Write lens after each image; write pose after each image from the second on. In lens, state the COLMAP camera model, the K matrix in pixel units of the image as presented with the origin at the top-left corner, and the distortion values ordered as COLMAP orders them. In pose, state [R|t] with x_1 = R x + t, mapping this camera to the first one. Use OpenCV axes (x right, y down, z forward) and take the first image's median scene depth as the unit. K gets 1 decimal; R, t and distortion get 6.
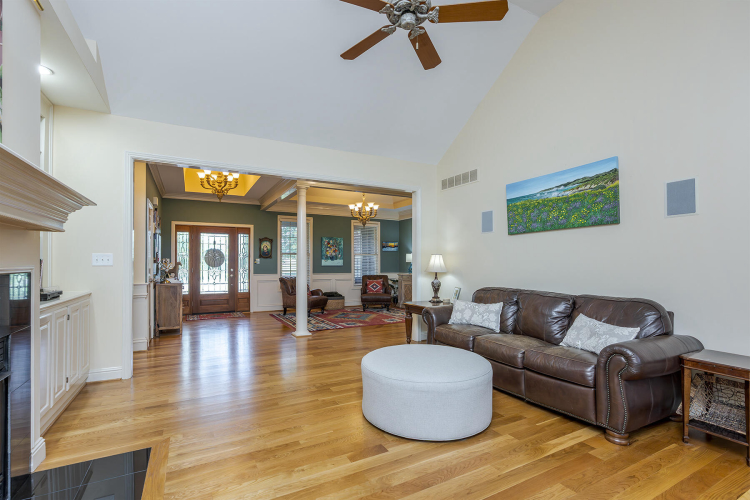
lens RADIAL K [[341.9, 0, 368.6], [0, 341.9, 256.2], [0, 0, 1]] dist [-0.010742, 0.002263]
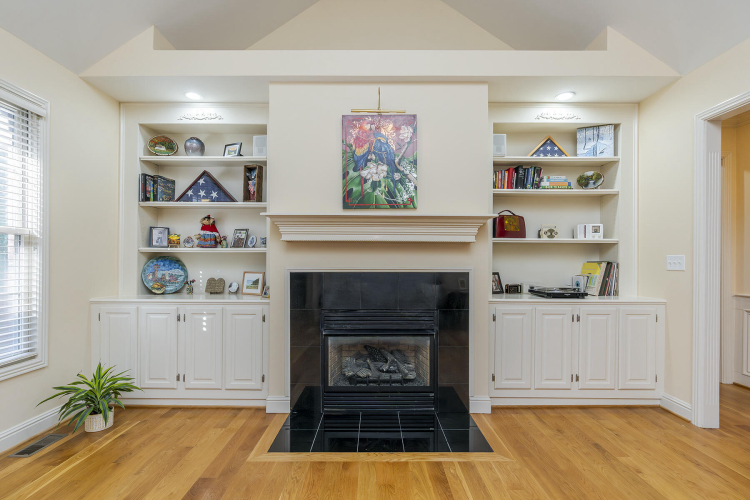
lens RADIAL K [[341.9, 0, 379.9], [0, 341.9, 261.5], [0, 0, 1]] dist [-0.010742, 0.002263]
pose [[-0.449605, -0.003061, -0.893222, 0.105247], [0.011173, 0.999897, -0.009050, 0.002583], [0.893157, -0.014049, -0.449525, 0.307953]]
